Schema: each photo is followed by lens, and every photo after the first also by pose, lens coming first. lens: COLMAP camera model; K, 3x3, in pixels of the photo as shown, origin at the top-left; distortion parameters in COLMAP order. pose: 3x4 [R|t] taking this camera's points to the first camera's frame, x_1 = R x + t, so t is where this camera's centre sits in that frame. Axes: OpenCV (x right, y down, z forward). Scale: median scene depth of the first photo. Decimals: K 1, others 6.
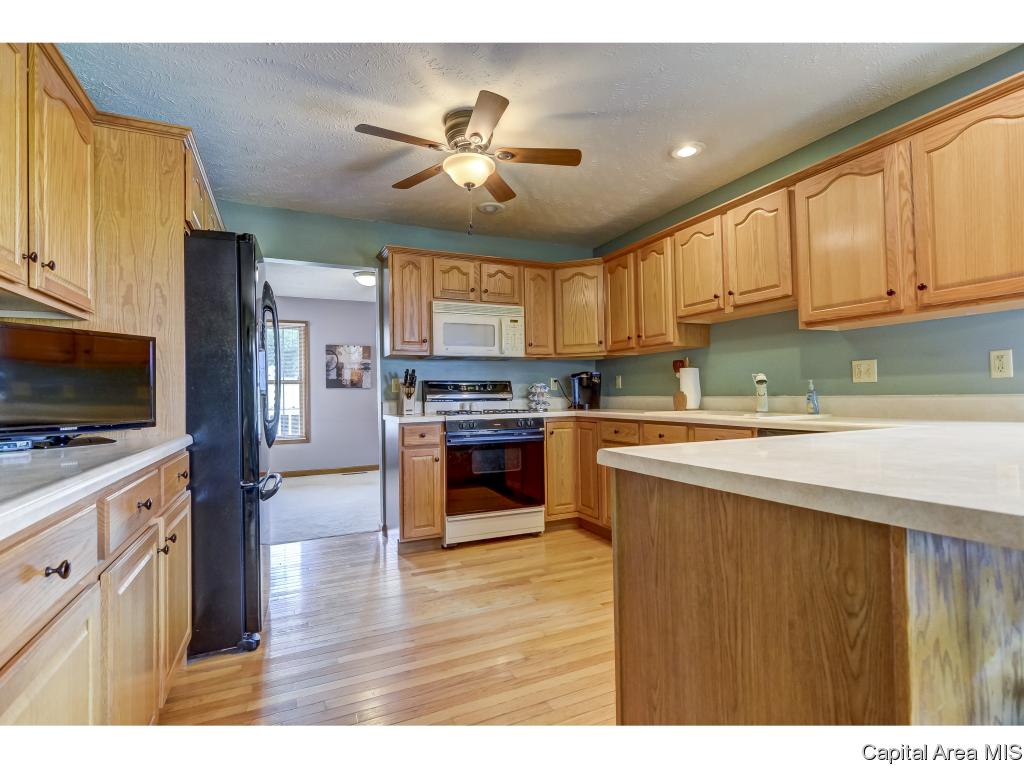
lens RADIAL K [[491.9, 0, 507.4], [0, 491.9, 381.9], [0, 0, 1]] dist [0.008694, -0.007678]
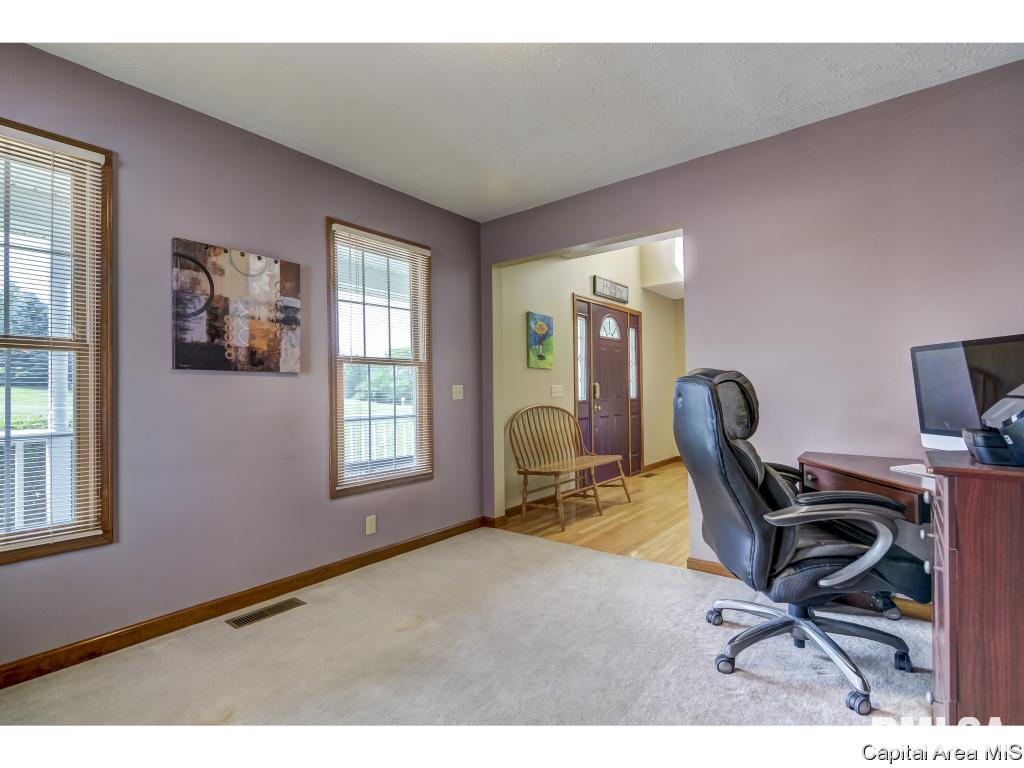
lens RADIAL K [[491.9, 0, 507.8], [0, 491.9, 384.5], [0, 0, 1]] dist [0.008694, -0.007678]
pose [[0.894758, 0.011342, 0.446407, -0.589494], [-0.011865, 0.999928, -0.001622, 0.039547], [-0.446394, -0.003845, 0.894828, 1.128388]]
